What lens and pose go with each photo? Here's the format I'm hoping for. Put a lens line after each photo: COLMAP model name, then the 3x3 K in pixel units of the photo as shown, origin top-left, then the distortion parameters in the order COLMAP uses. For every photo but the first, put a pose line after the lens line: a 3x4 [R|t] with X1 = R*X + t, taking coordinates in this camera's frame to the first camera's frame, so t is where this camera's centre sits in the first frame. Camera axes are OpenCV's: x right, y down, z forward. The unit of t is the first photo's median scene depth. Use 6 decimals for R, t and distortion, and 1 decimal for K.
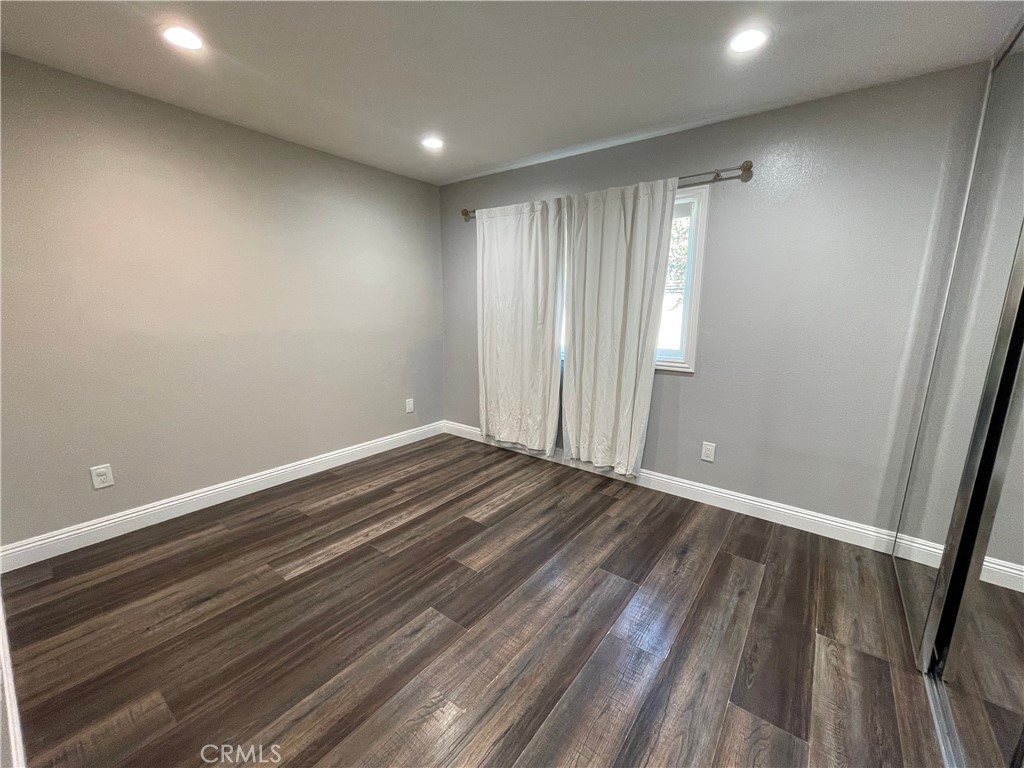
lens RADIAL K [[415.8, 0, 514.6], [0, 415.8, 385.1], [0, 0, 1]] dist [-0.001274, 0.000992]
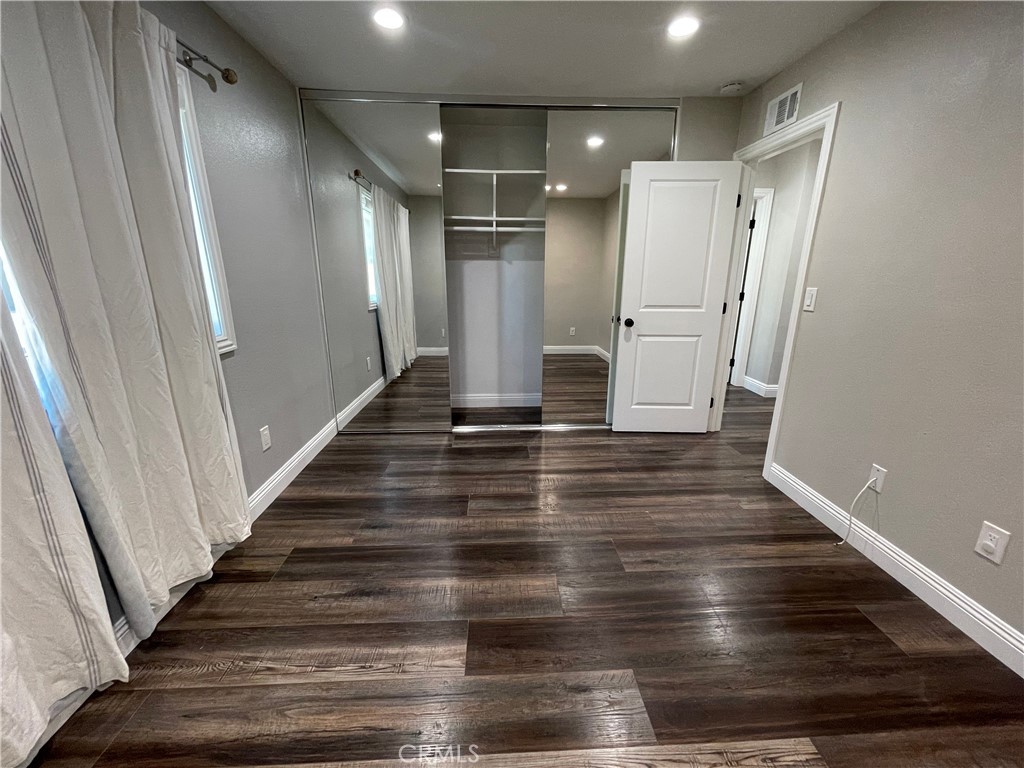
lens RADIAL K [[415.8, 0, 514.6], [0, 415.8, 385.1], [0, 0, 1]] dist [-0.001274, 0.000992]
pose [[-0.646221, -0.218479, 0.731208, -0.465486], [0.129584, 0.912817, 0.387264, -0.205360], [-0.752068, 0.345011, -0.561570, 1.136534]]
